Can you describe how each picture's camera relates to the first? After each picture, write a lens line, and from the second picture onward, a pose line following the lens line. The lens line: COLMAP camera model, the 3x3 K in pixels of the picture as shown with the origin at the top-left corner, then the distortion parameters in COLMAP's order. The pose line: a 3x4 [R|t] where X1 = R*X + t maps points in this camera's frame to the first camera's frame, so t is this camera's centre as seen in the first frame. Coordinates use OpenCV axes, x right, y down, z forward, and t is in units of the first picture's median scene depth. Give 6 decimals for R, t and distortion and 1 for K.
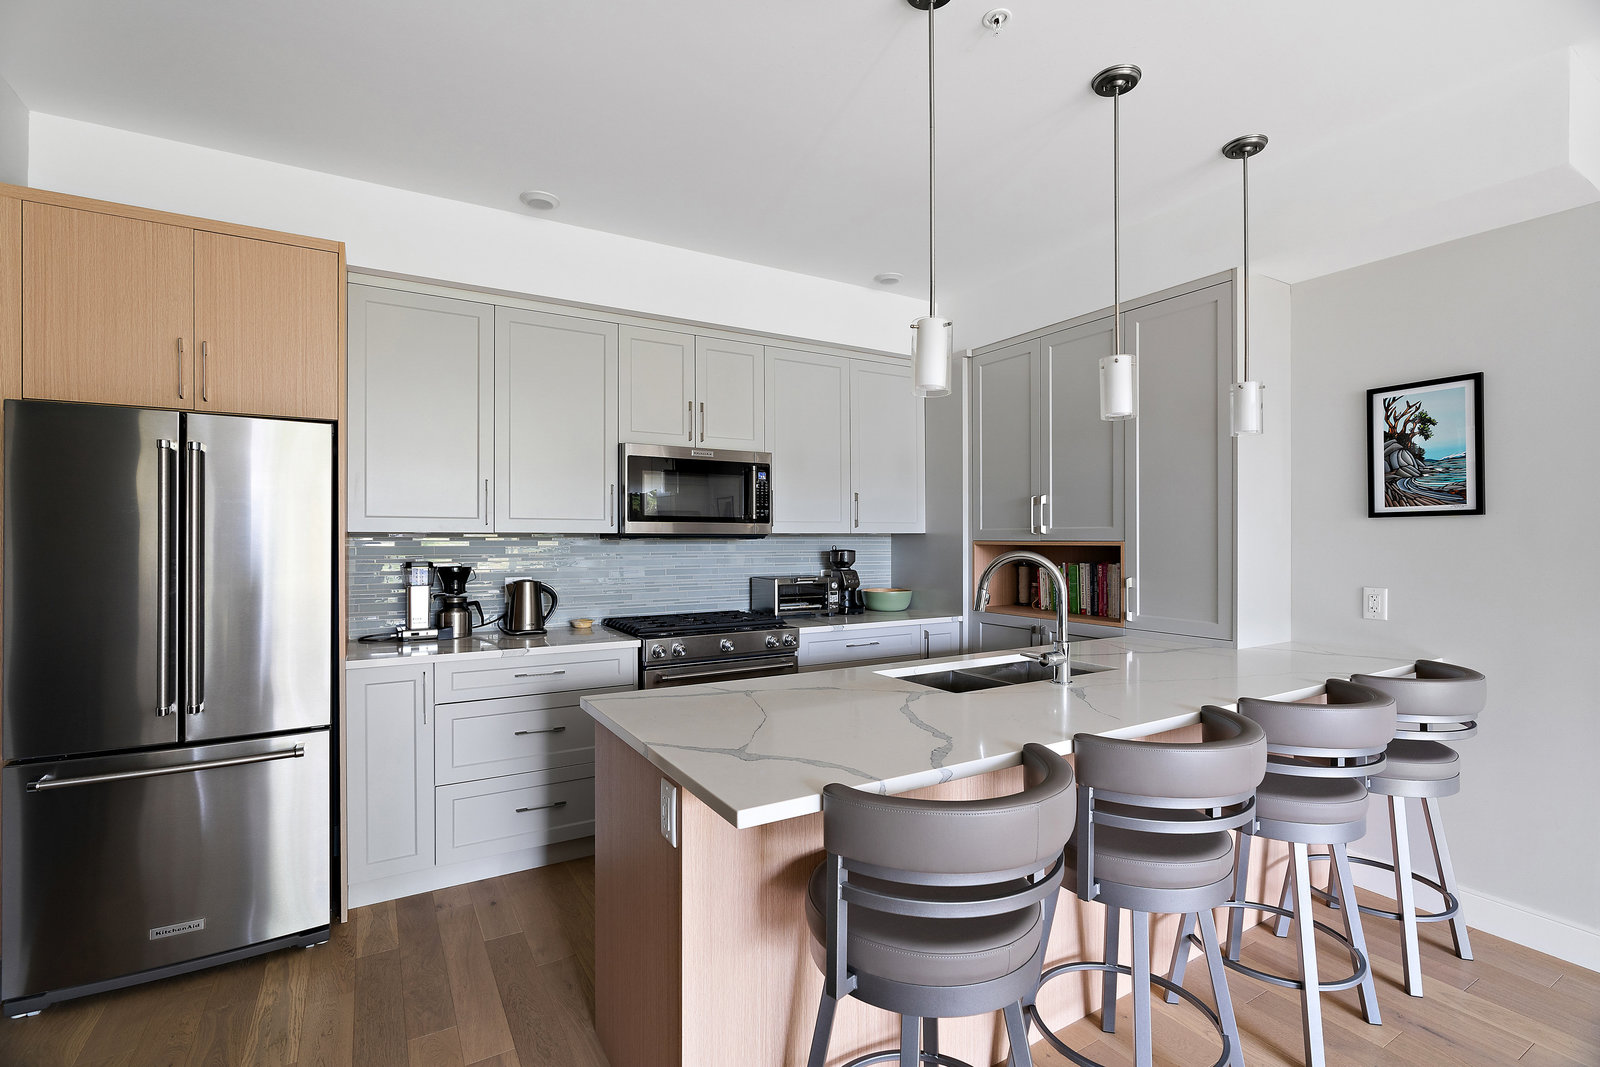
lens RADIAL K [[729.3, 0, 803.2], [0, 729.3, 539.5], [0, 0, 1]] dist [-0.004846, 0.000009]
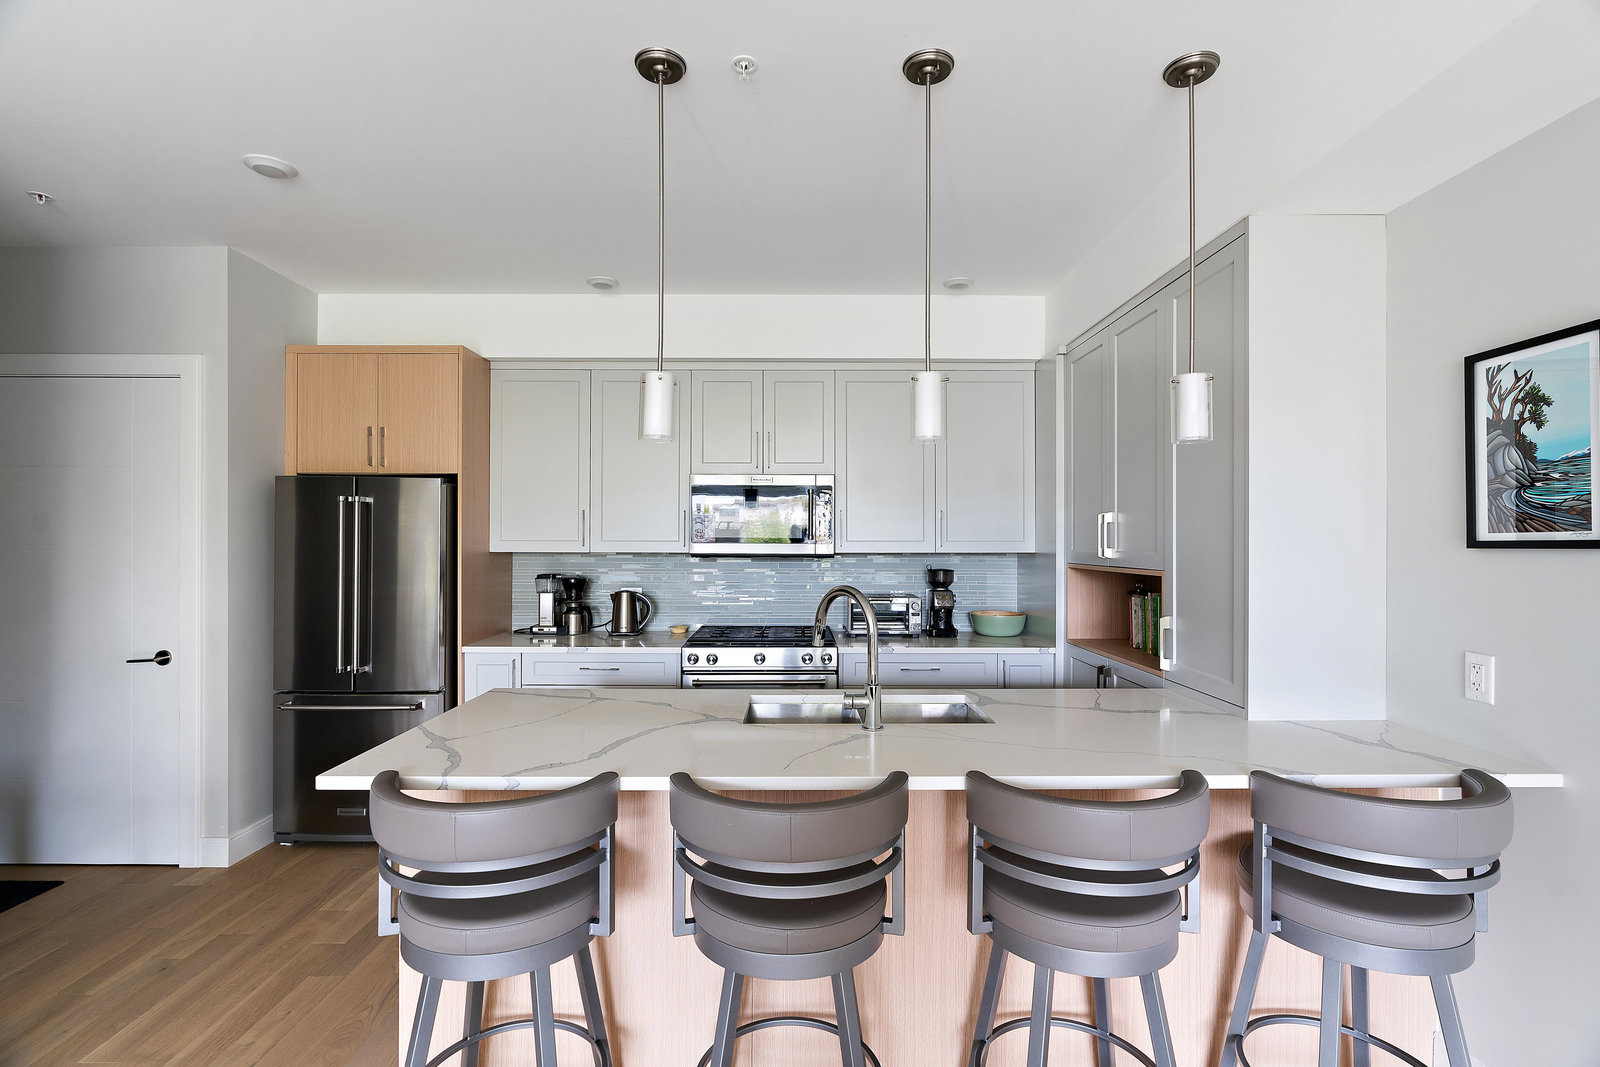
lens RADIAL K [[739.0, 0, 801.2], [0, 739.0, 541.2], [0, 0, 1]] dist [-0.005581, 0.000105]
pose [[0.860801, 0.003825, -0.508928, 0.537245], [-0.004453, 0.999990, -0.000017, -0.030447], [0.508923, 0.002281, 0.860809, 0.097065]]
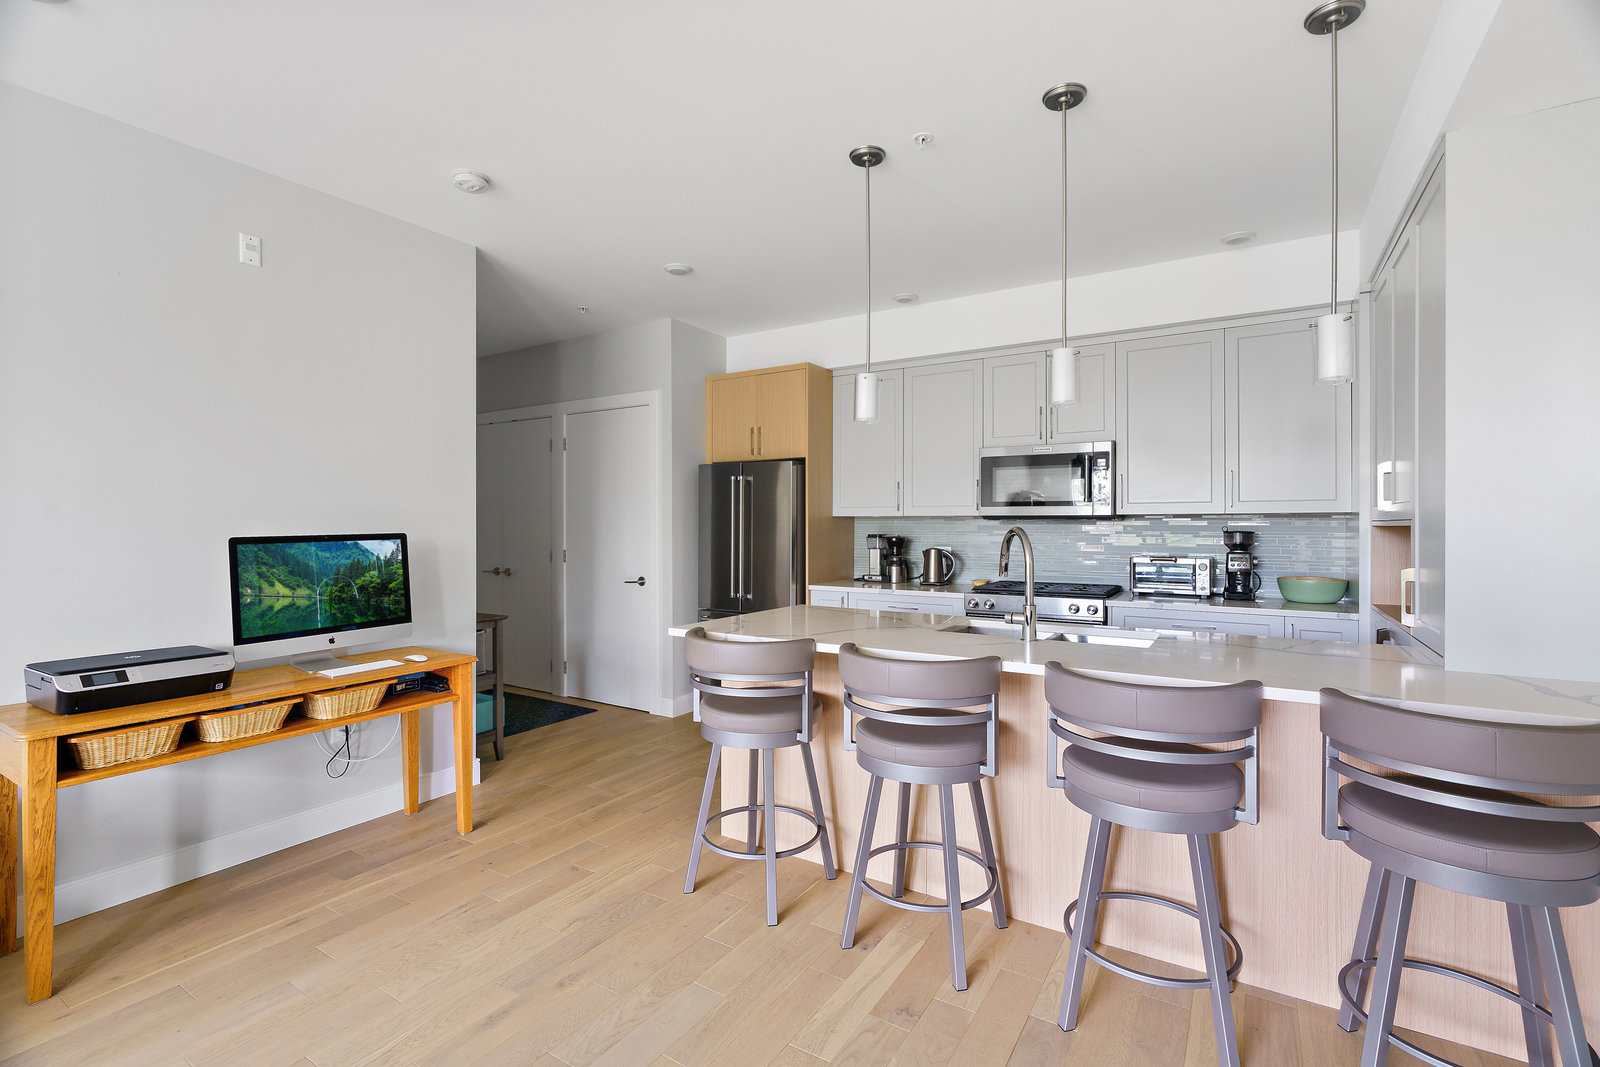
lens RADIAL K [[728.1, 0, 800.0], [0, 728.1, 533.5], [0, 0, 1]] dist [-0.019184, 0.000154]
pose [[0.451503, 0.012205, -0.892186, 0.862936], [-0.001501, 0.999915, 0.012919, 0.008096], [0.892268, -0.004494, 0.451483, 0.109878]]
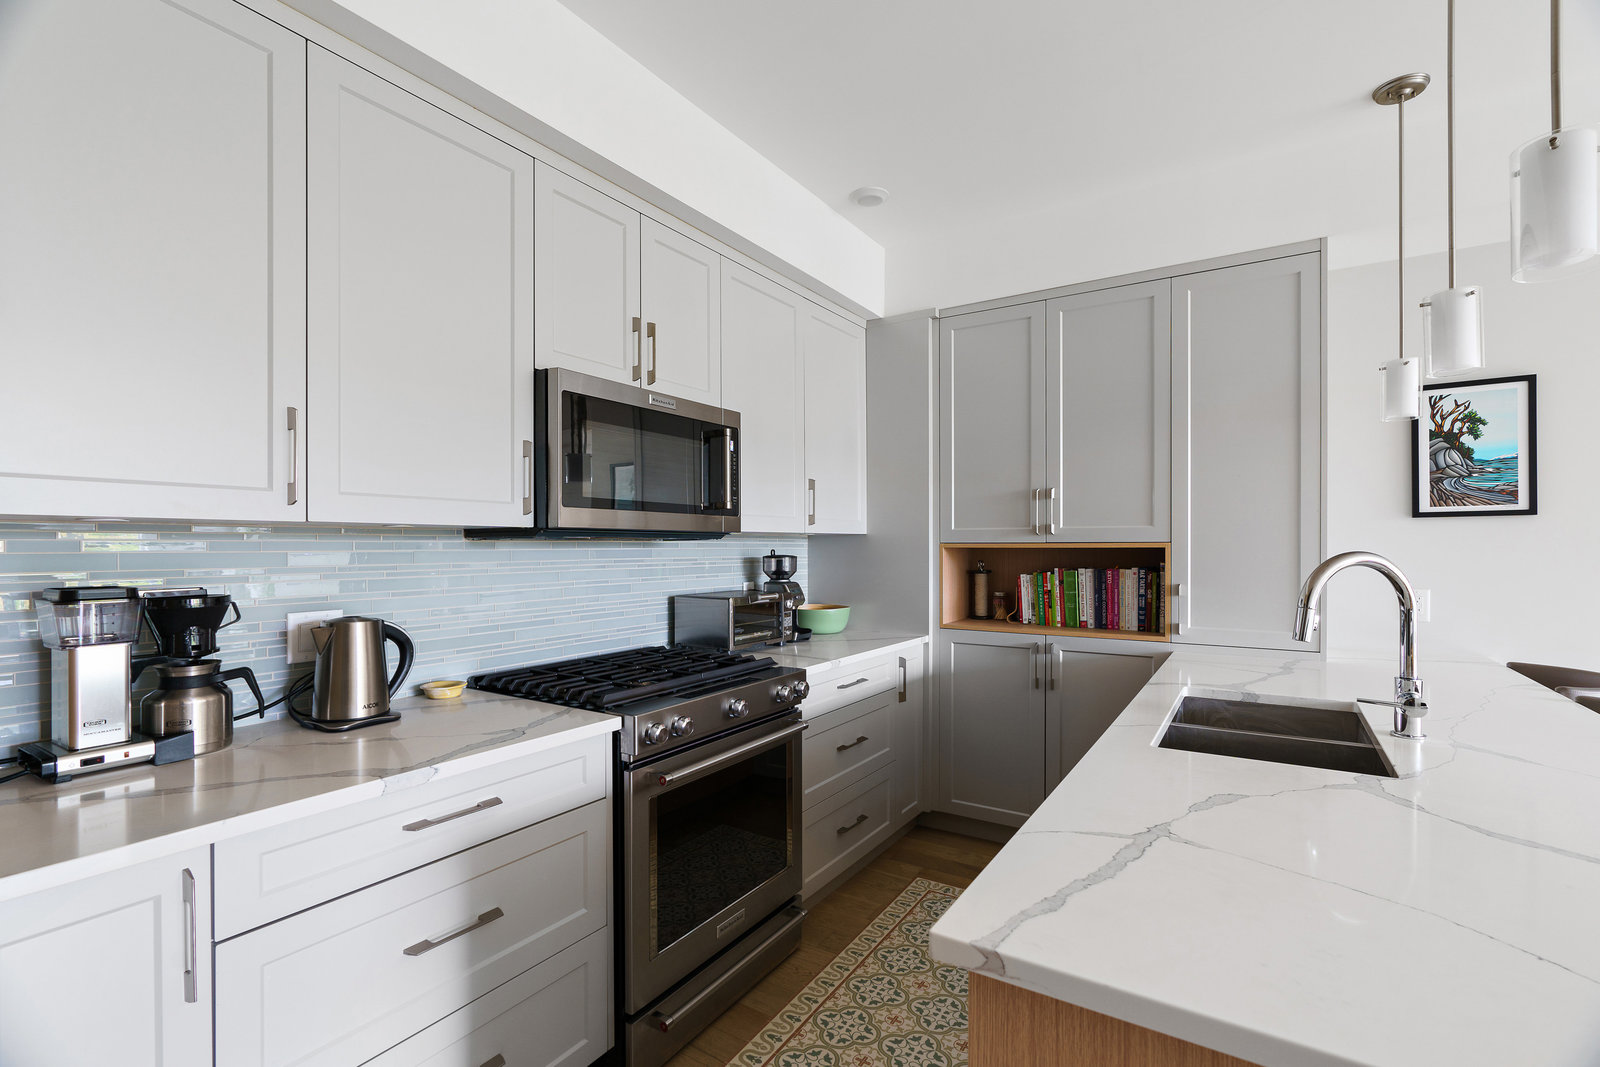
lens RADIAL K [[725.4, 0, 805.8], [0, 725.4, 548.0], [0, 0, 1]] dist [-0.004516, 0.000699]
pose [[0.896507, -0.001978, 0.443026, -0.346537], [0.001182, 0.999997, 0.002073, 0.007166], [-0.443029, -0.001335, 0.896506, 0.443207]]
